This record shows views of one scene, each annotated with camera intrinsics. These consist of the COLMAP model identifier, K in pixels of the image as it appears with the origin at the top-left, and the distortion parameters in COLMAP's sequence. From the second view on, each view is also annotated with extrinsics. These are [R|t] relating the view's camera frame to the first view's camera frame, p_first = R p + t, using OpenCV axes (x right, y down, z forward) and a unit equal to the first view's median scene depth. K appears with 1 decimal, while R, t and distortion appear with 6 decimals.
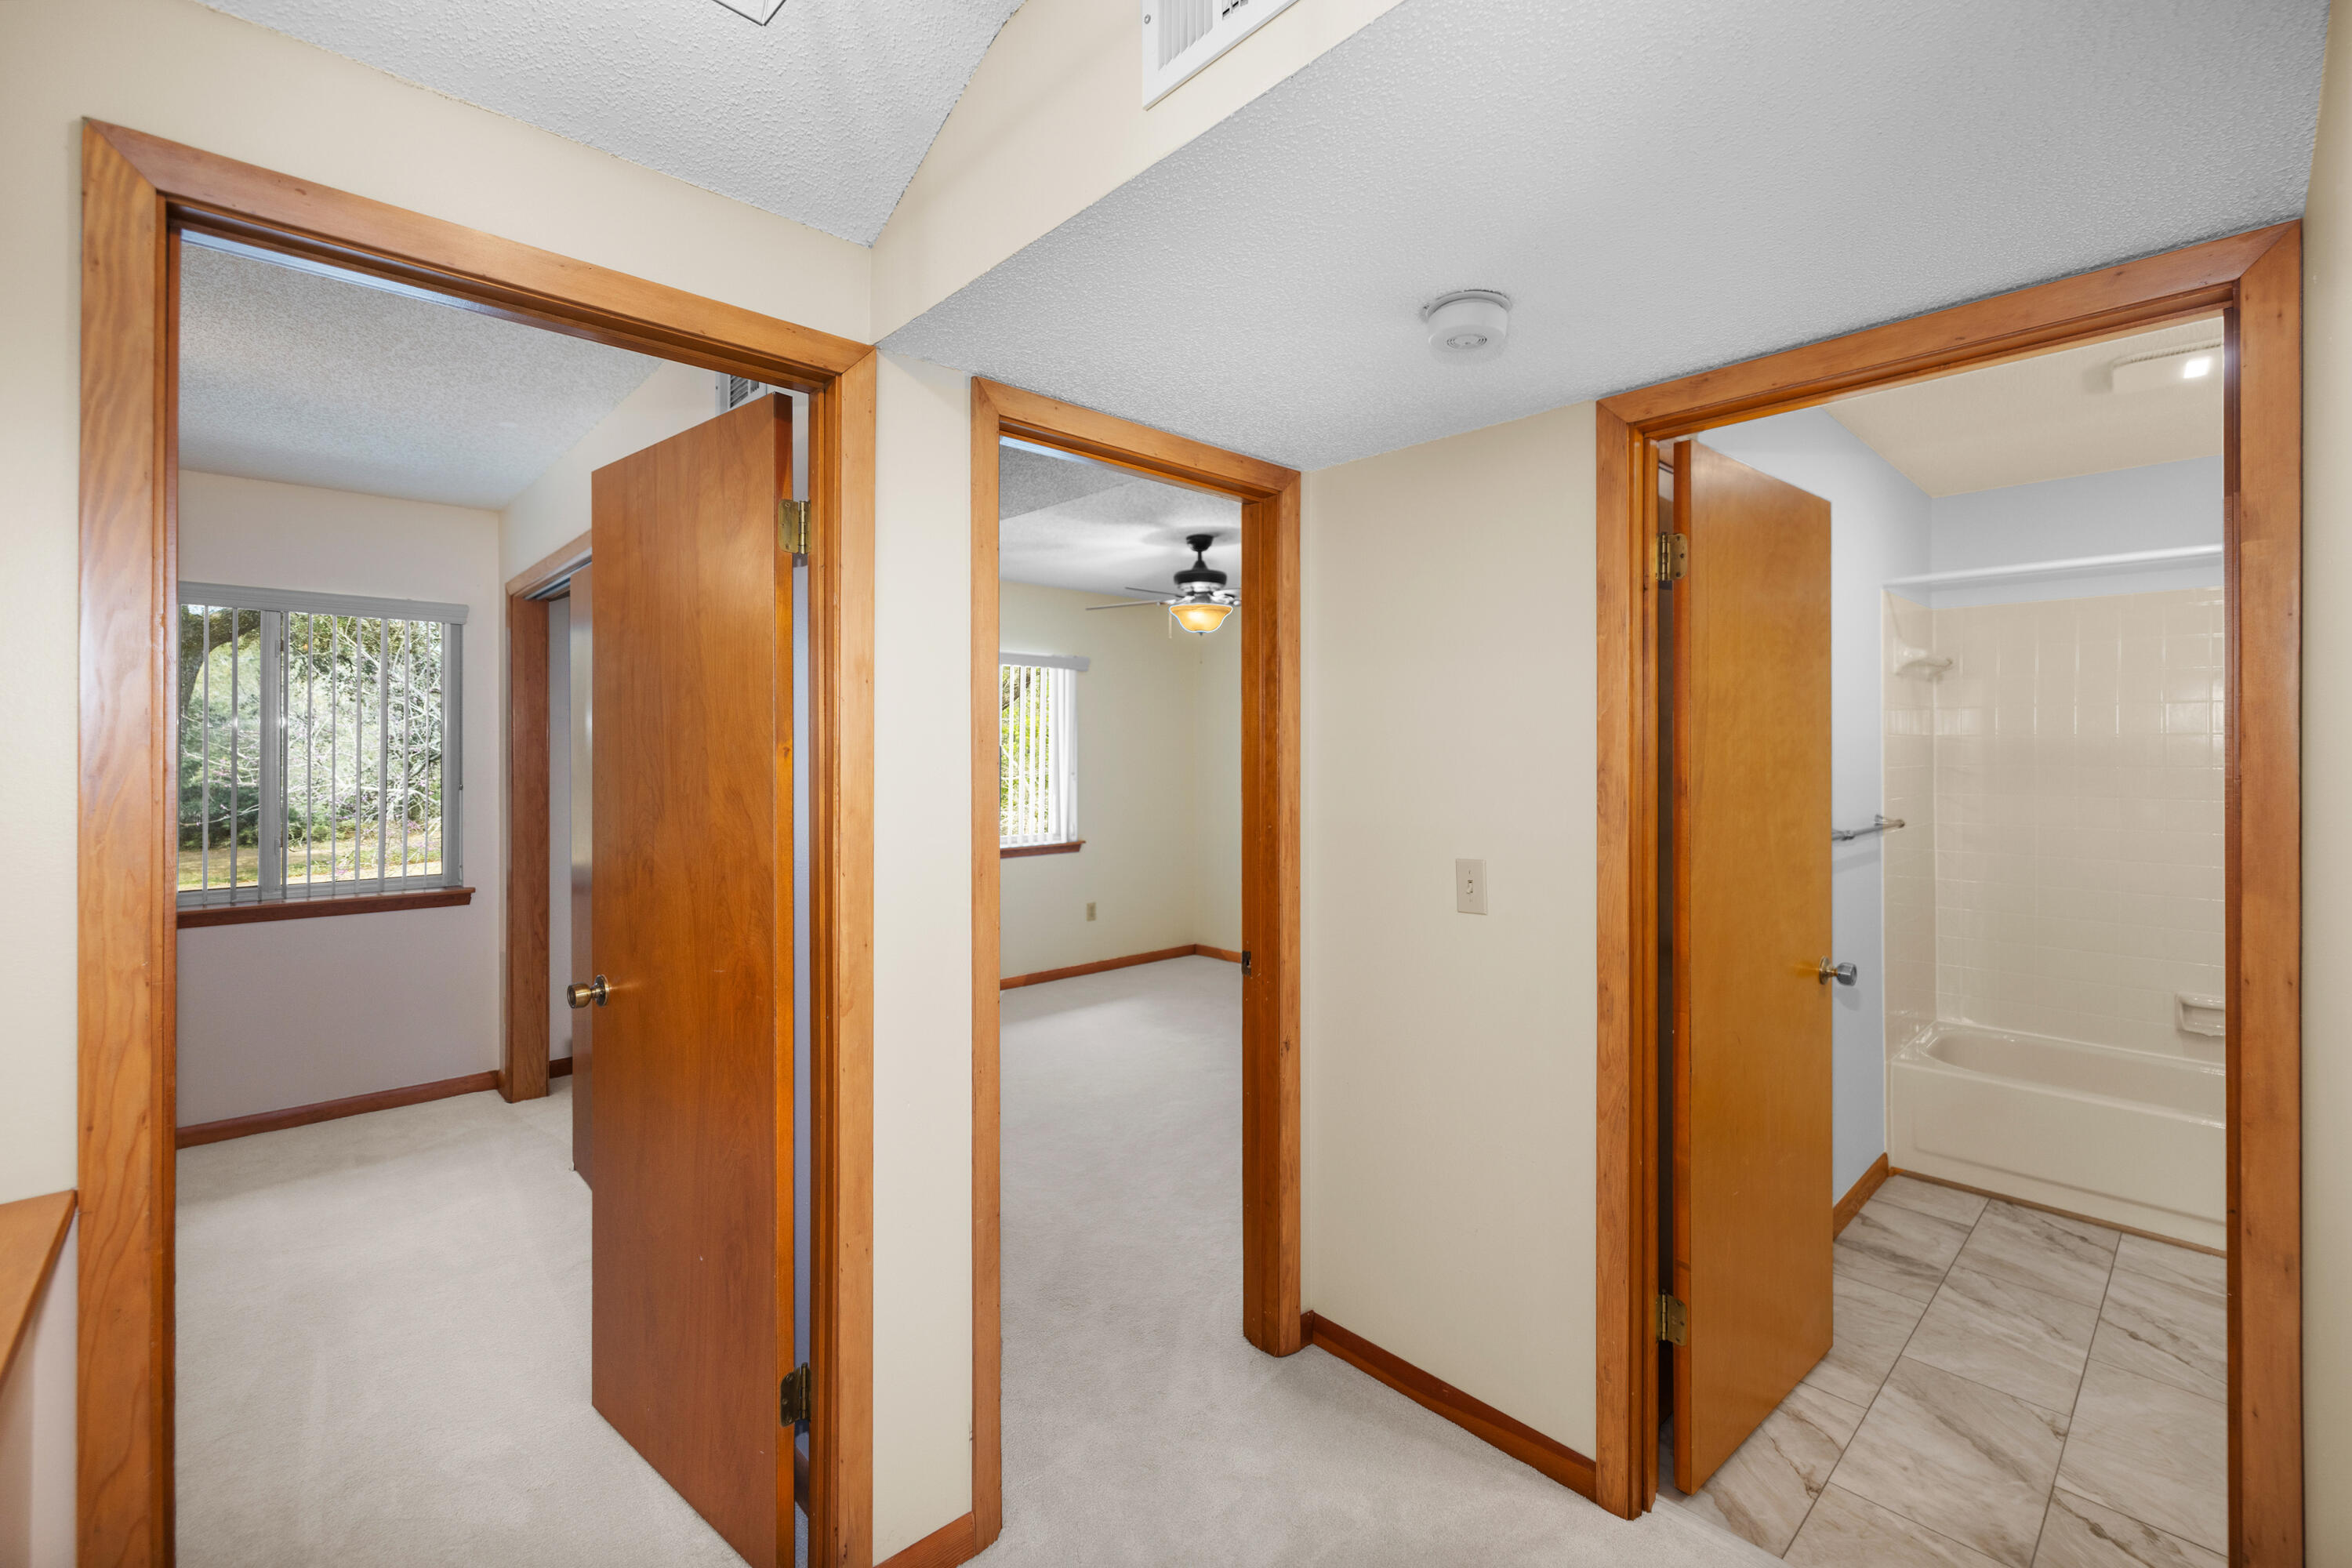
lens RADIAL K [[996.7, 0, 1184.7], [0, 996.7, 740.1], [0, 0, 1]] dist [-0.002050, -0.000300]
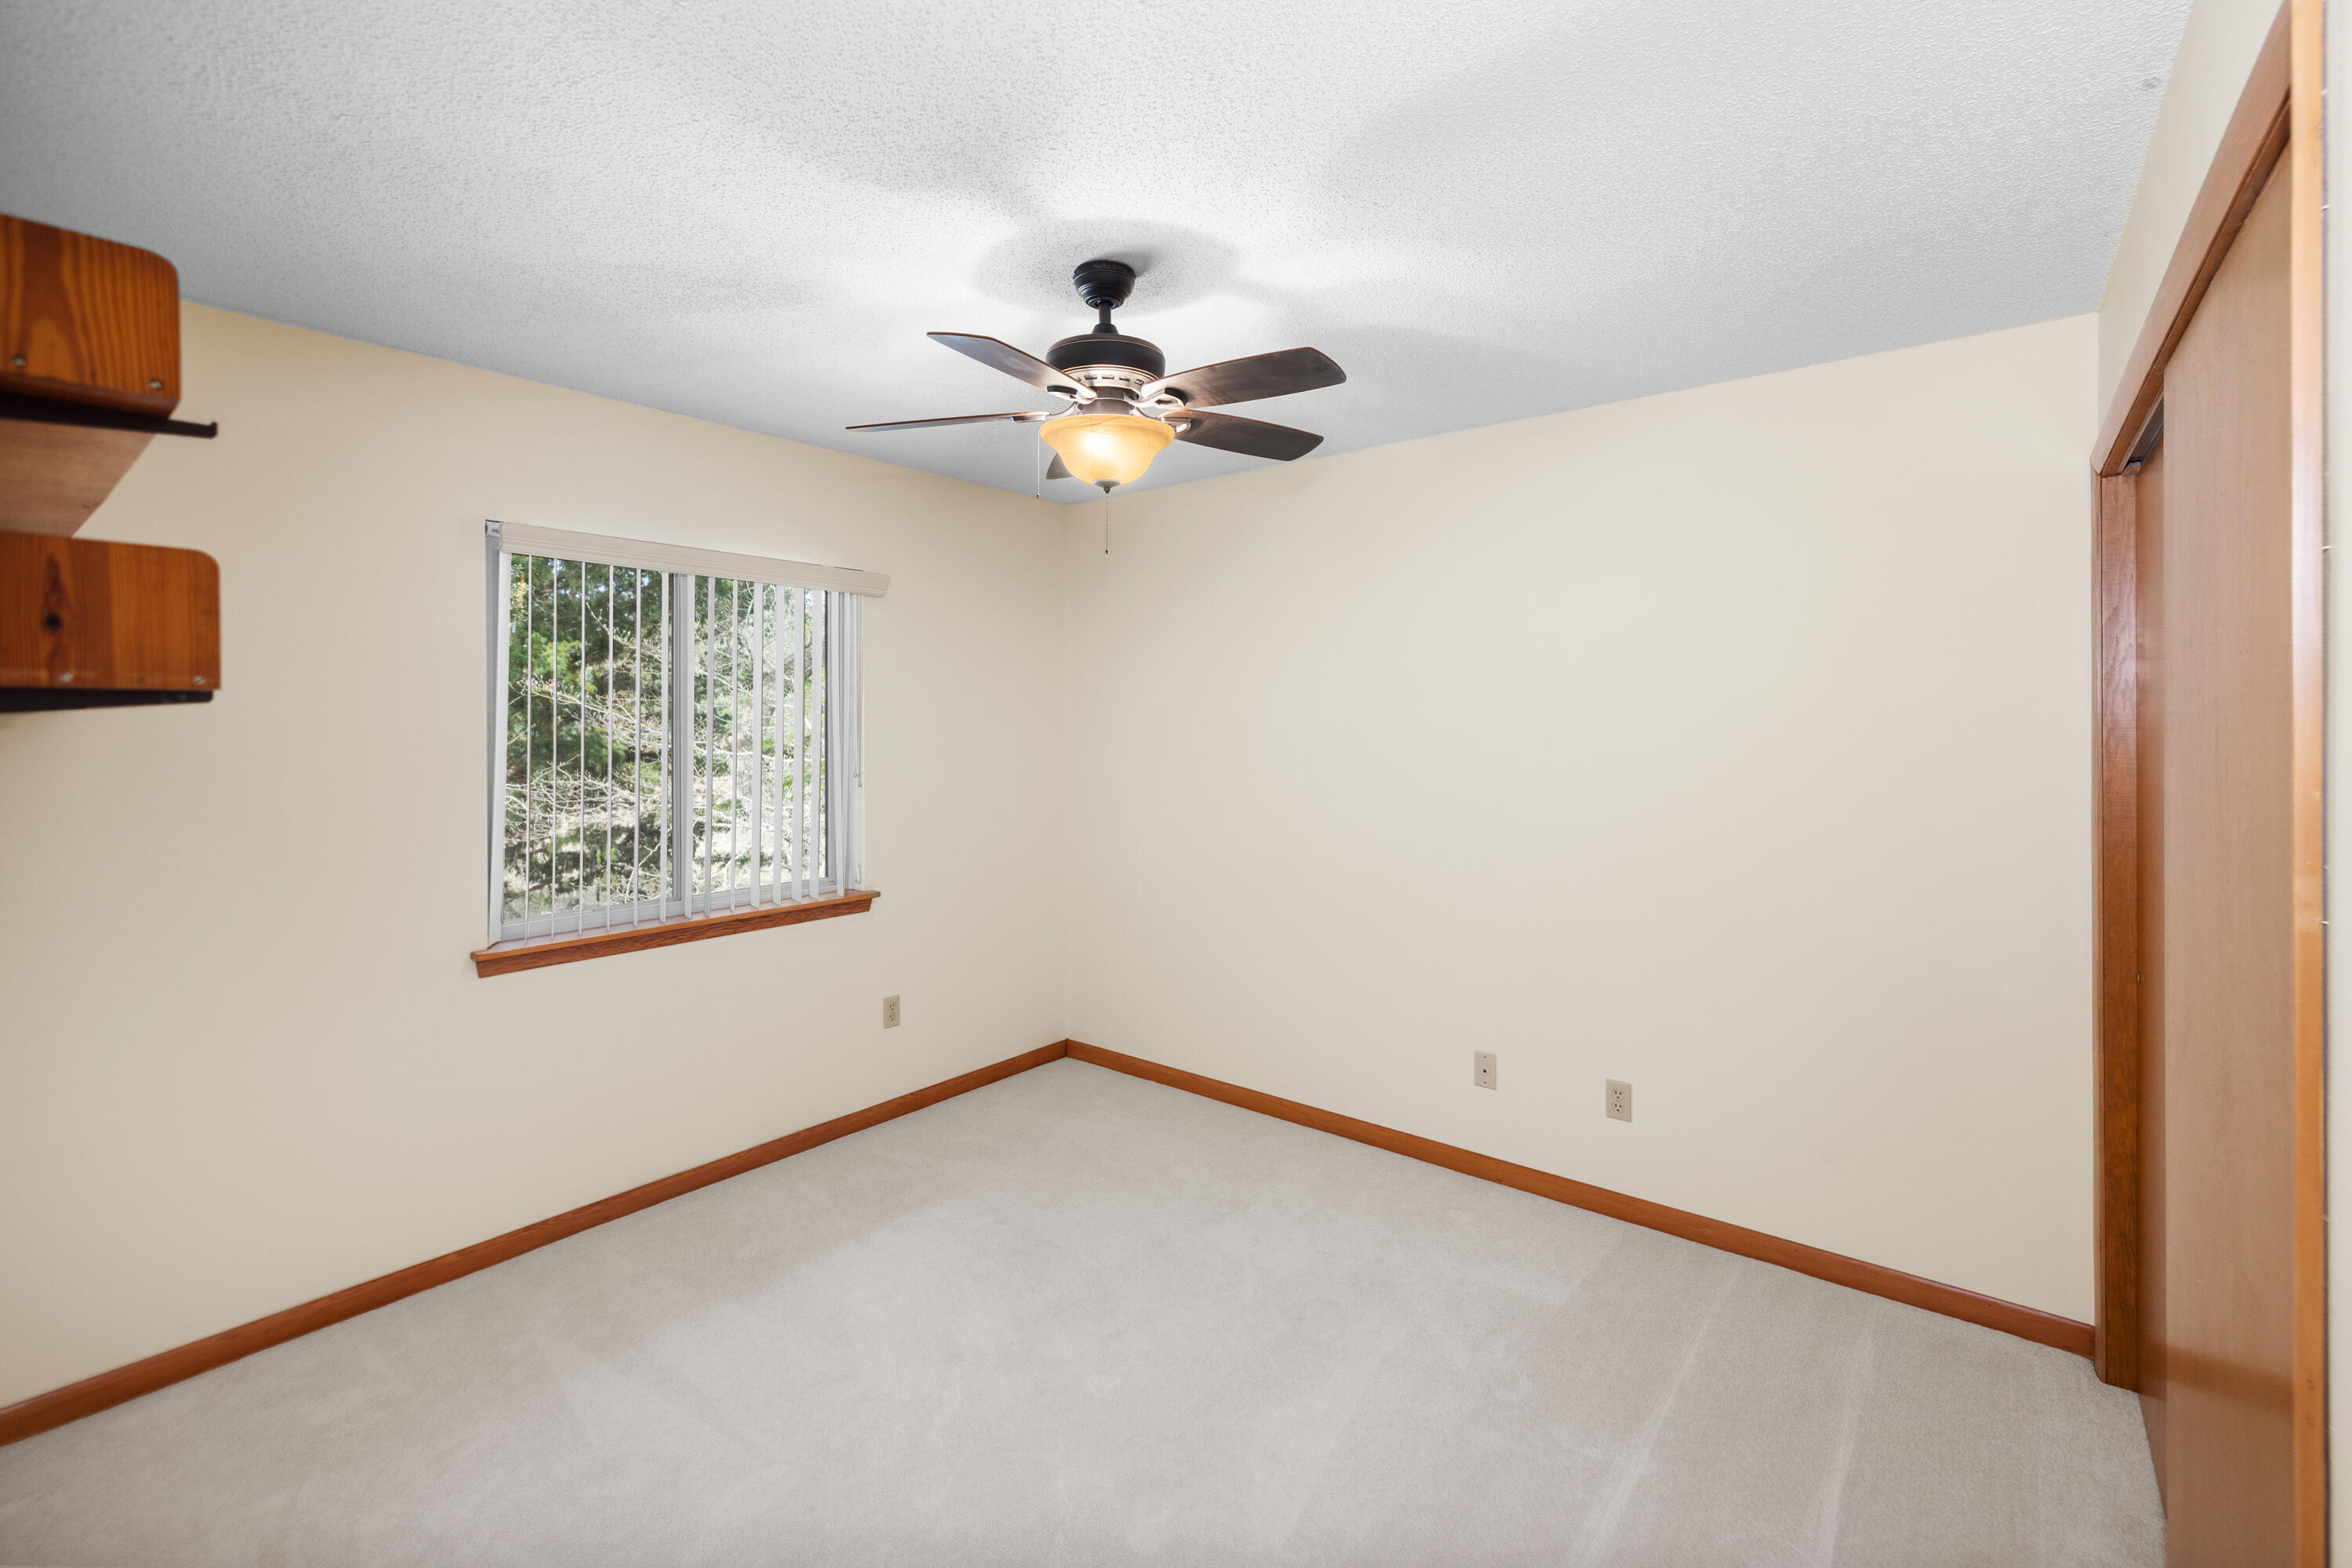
lens RADIAL K [[996.7, 0, 1180.5], [0, 996.7, 718.3], [0, 0, 1]] dist [-0.002050, -0.000300]
pose [[0.987850, -0.006093, 0.155289, -0.020821], [0.005503, 0.999976, 0.004229, -0.000689], [-0.155311, -0.003323, 0.987860, 0.503622]]
